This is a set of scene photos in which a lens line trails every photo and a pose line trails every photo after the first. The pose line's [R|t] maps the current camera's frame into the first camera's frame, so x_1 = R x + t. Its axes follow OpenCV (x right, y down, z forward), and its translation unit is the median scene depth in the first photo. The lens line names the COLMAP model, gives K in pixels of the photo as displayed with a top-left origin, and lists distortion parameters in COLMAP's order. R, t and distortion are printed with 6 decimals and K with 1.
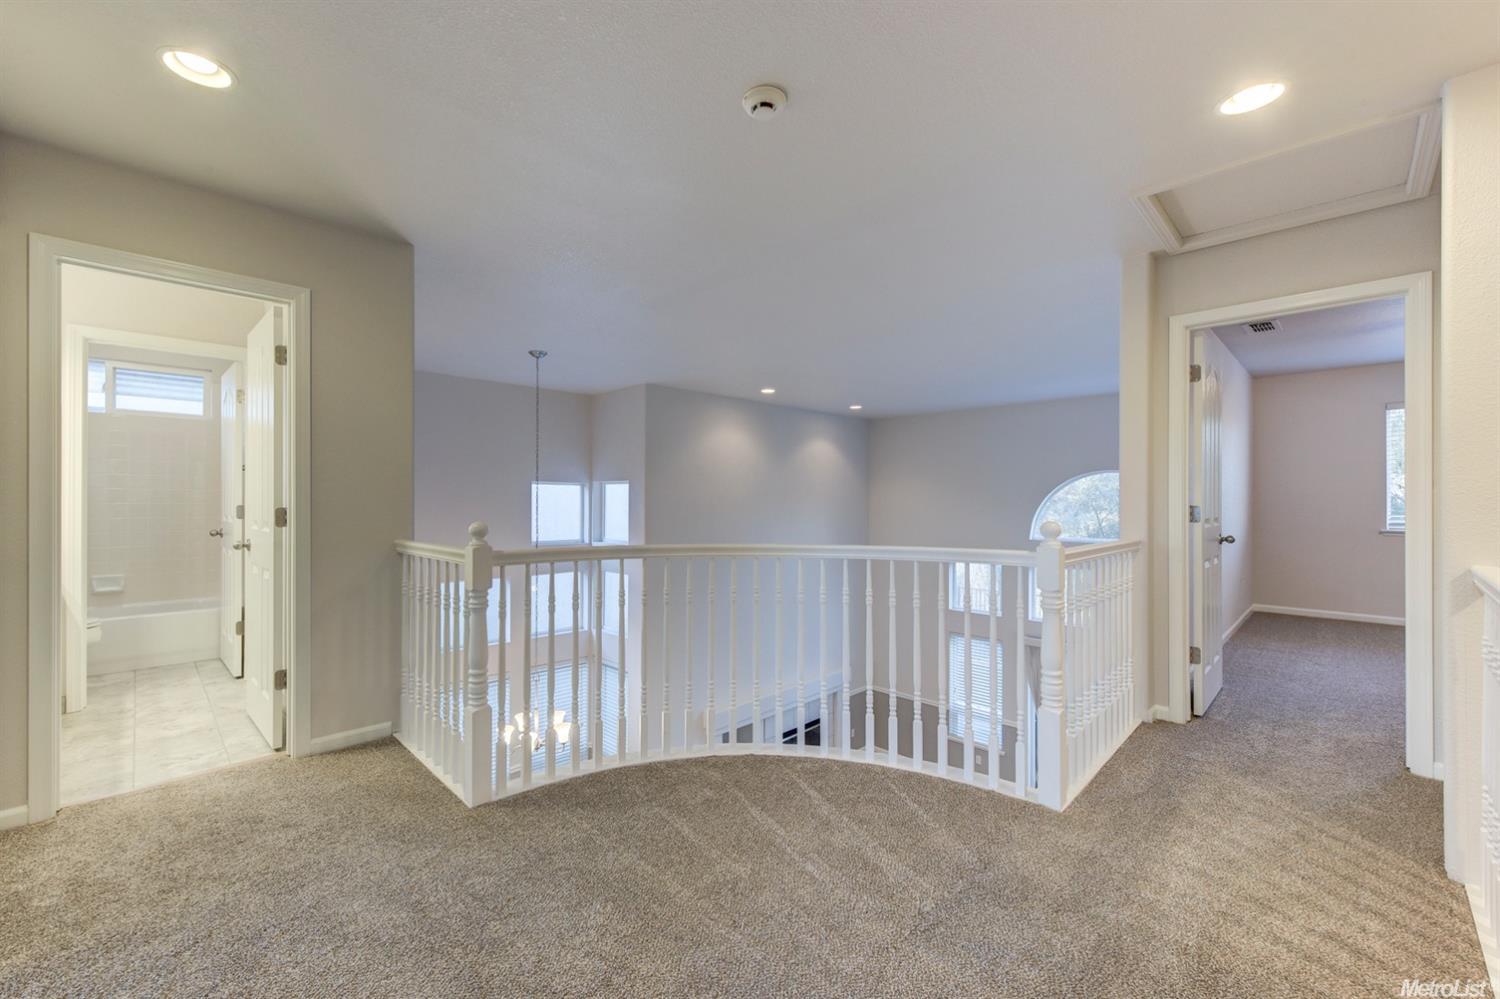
lens RADIAL K [[609.1, 0, 750.0], [0, 609.1, 499.5], [0, 0, 1]] dist [-0.013106, -0.000094]
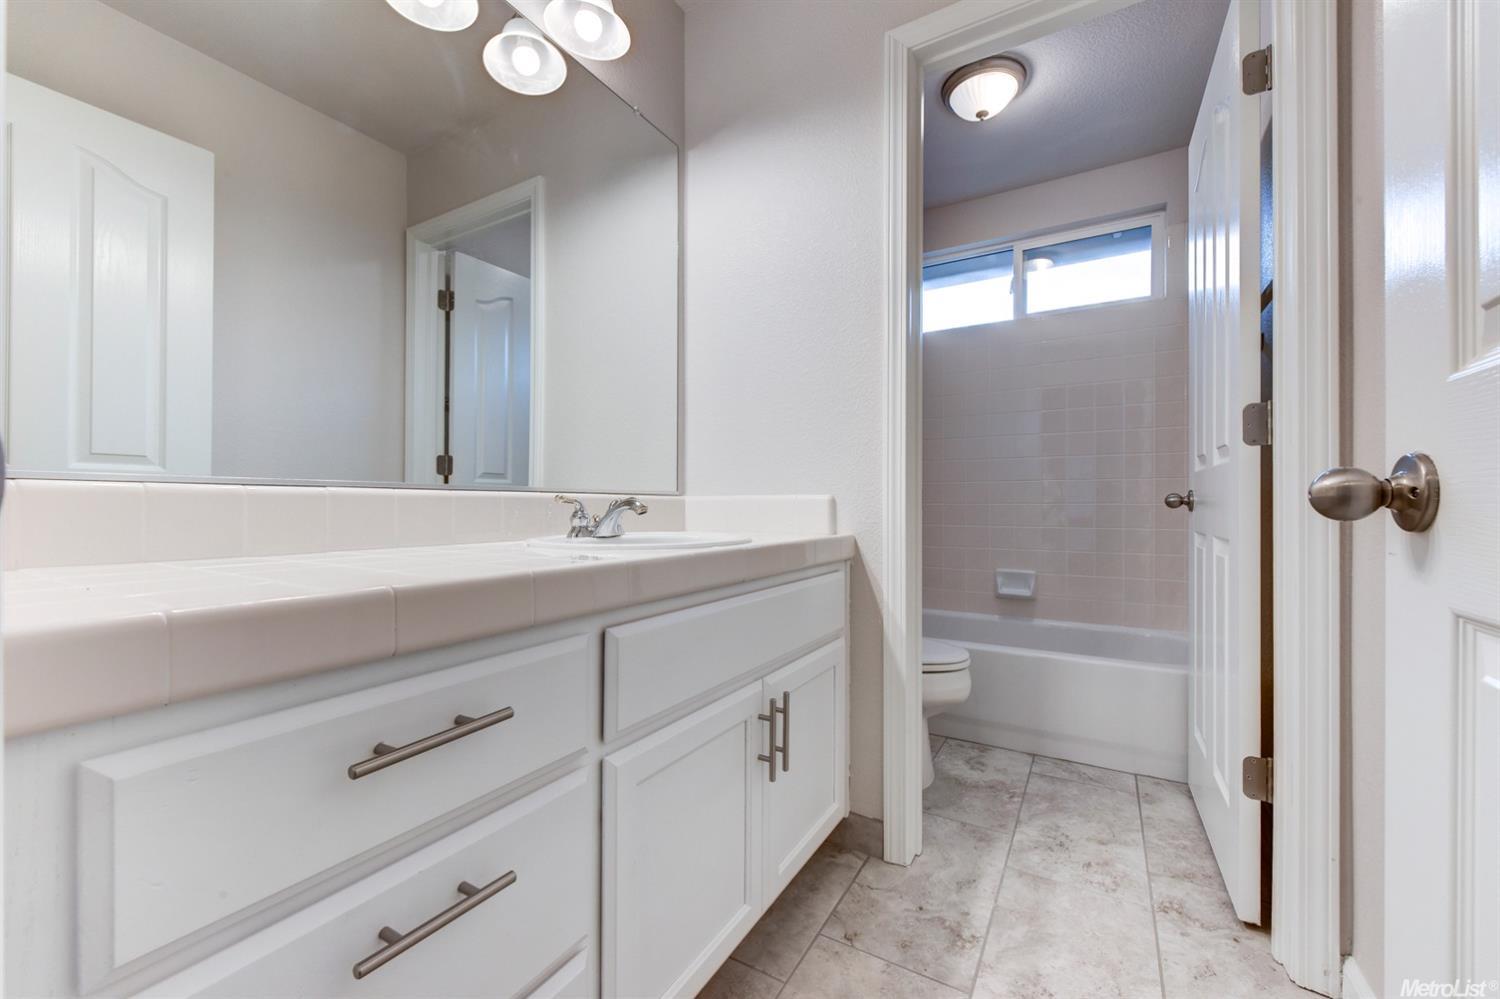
lens RADIAL K [[598.1, 0, 745.9], [0, 598.1, 504.4], [0, 0, 1]] dist [0.001660, 0.000245]
pose [[0.239223, -0.002326, -0.970962, -0.532767], [0.006203, 0.999980, -0.000868, 0.056787], [0.970945, -0.005815, 0.239232, 0.583545]]
